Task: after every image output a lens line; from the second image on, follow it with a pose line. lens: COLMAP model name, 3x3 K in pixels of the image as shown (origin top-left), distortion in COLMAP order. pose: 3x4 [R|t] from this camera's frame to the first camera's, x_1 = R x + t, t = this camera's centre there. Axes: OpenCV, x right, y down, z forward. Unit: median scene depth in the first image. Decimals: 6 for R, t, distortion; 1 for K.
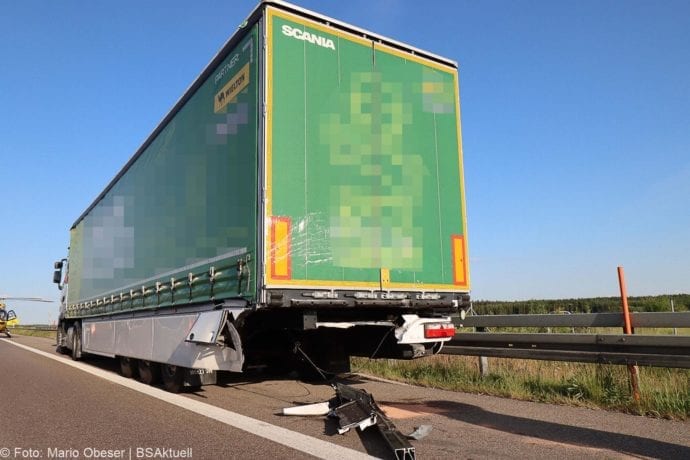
lens RADIAL K [[548.7, 0, 345.0], [0, 548.7, 230.0], [0, 0, 1]] dist [0.003886, 0.005495]
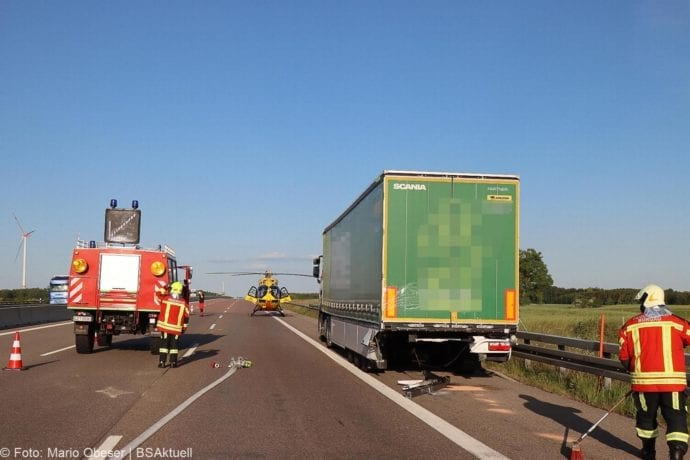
lens RADIAL K [[950.0, 0, 345.0], [0, 950.0, 230.0], [0, 0, 1]] dist [0.017837, 0.004513]
pose [[0.887189, 0.006941, -0.461354, 1.157620], [0.039279, 0.995121, 0.090505, -0.478031], [0.459732, -0.098417, 0.882588, -1.843264]]
